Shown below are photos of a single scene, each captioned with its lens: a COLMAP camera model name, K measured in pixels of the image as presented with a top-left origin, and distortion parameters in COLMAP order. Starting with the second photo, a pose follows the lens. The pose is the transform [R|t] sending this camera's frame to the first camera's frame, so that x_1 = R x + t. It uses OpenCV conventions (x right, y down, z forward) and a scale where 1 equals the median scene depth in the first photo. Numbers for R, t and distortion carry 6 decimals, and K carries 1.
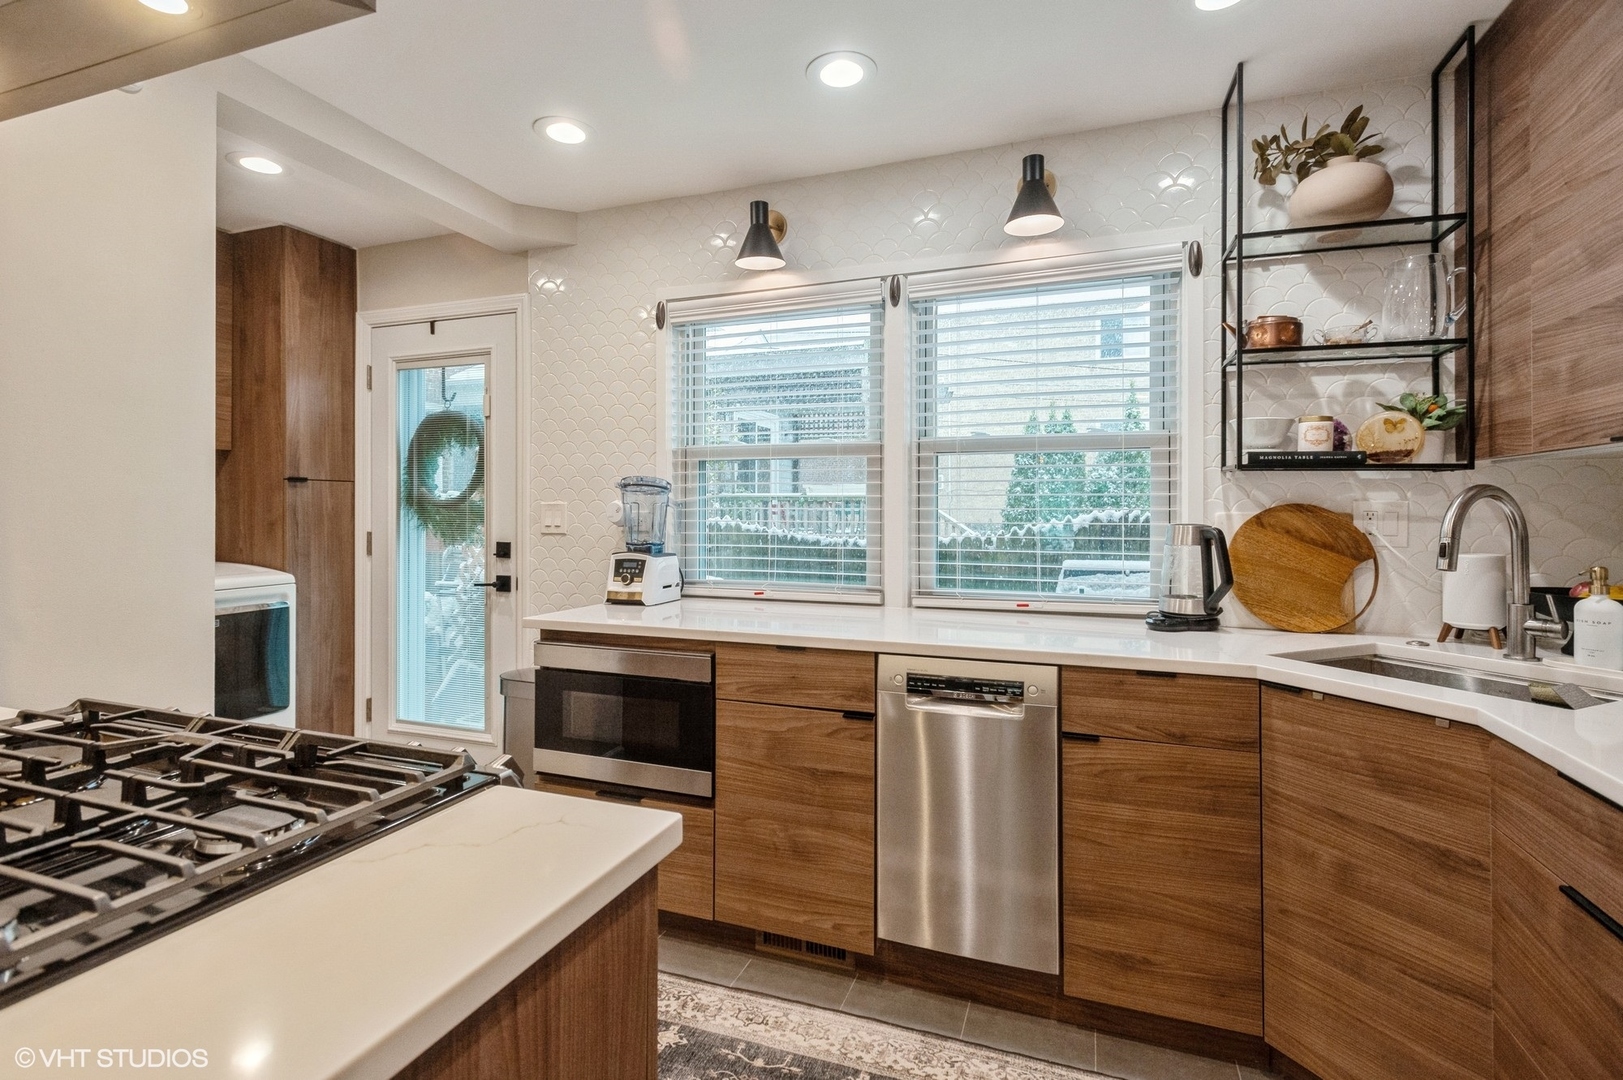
lens RADIAL K [[759.2, 0, 811.5], [0, 759.2, 507.8], [0, 0, 1]] dist [0.006368, 0.000374]
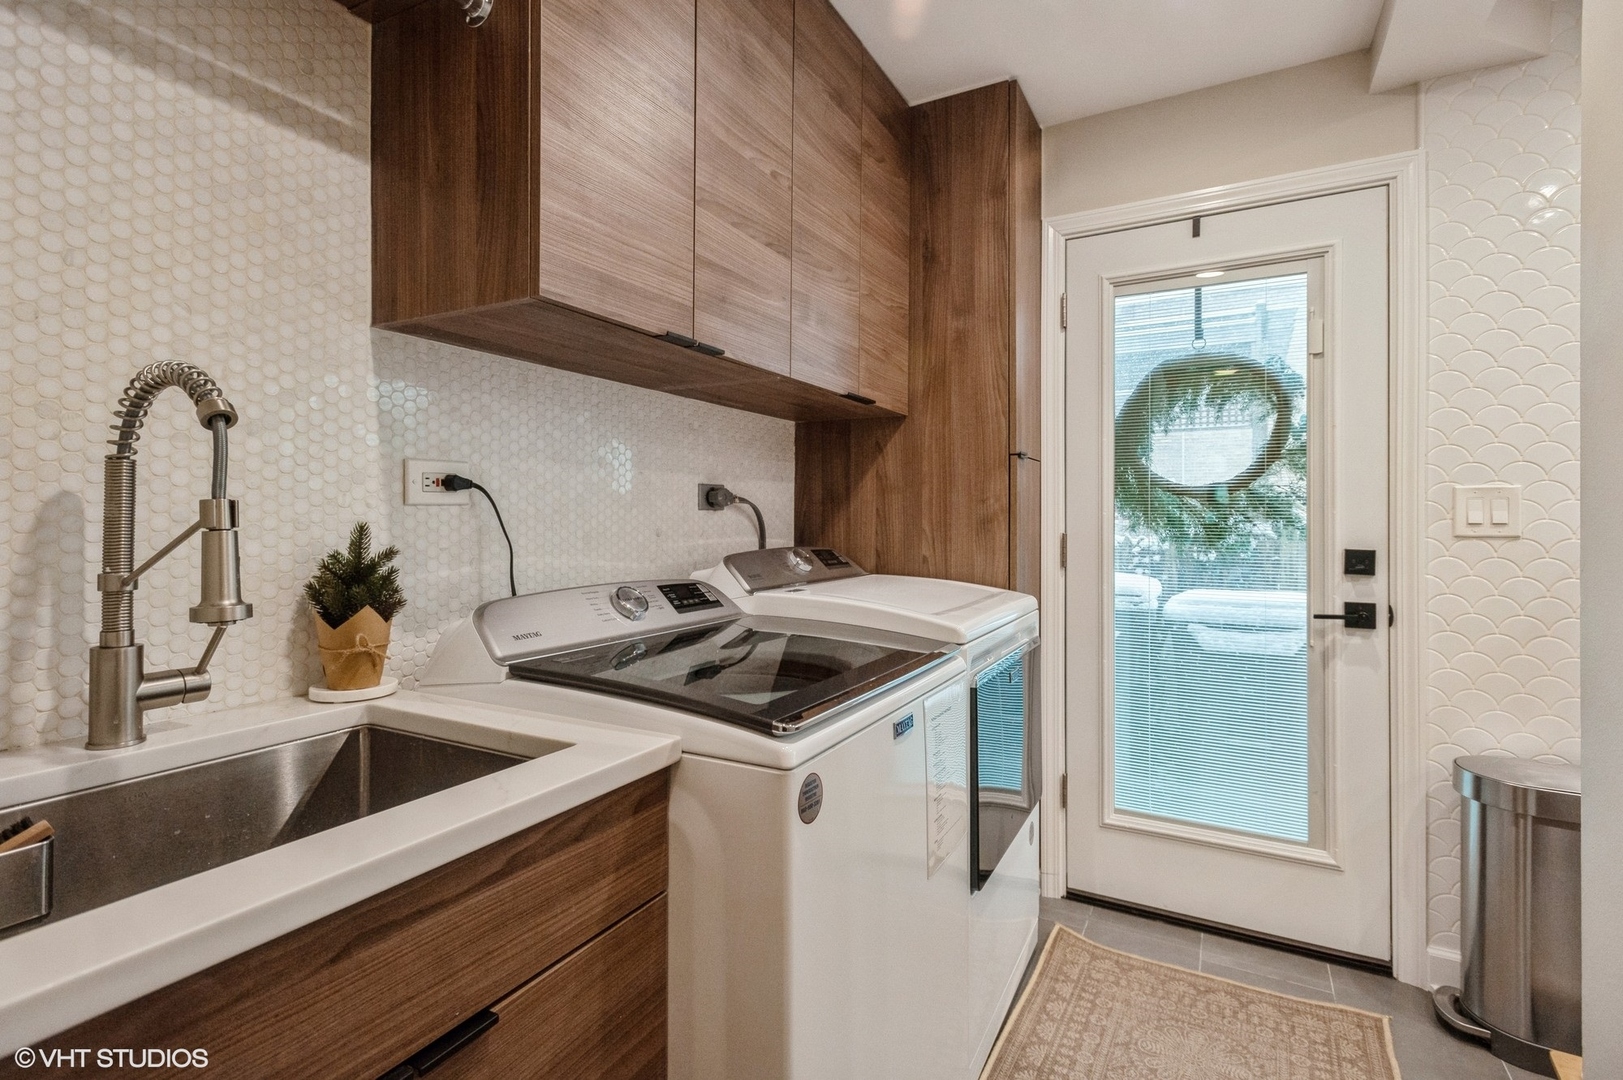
lens RADIAL K [[759.2, 0, 811.5], [0, 759.2, 507.8], [0, 0, 1]] dist [0.006368, 0.000374]
pose [[0.988413, -0.003970, -0.151734, -0.756891], [0.003055, 0.999976, -0.006258, 0.012683], [0.151755, 0.005722, 0.988402, 0.302577]]
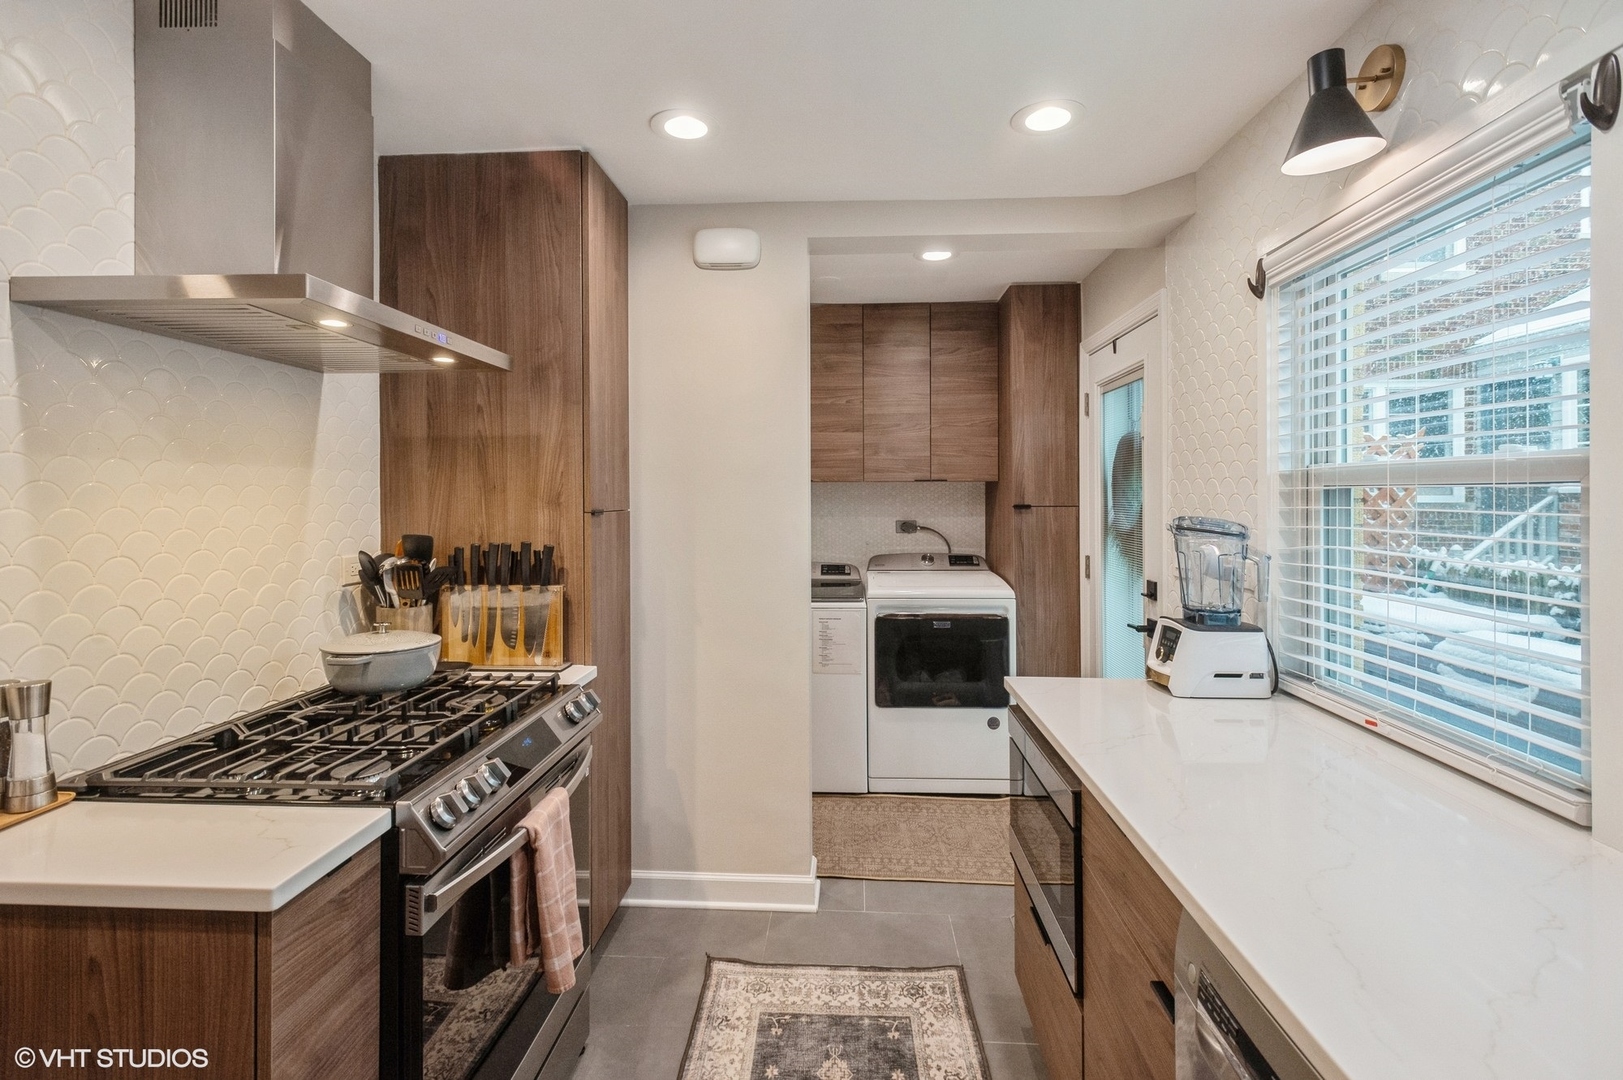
lens RADIAL K [[759.2, 0, 811.5], [0, 759.2, 507.8], [0, 0, 1]] dist [0.006368, 0.000374]
pose [[0.290288, 0.010604, -0.956881, 0.313524], [0.010391, 0.999845, 0.014233, -0.054976], [0.956883, -0.014075, 0.290133, 0.372118]]
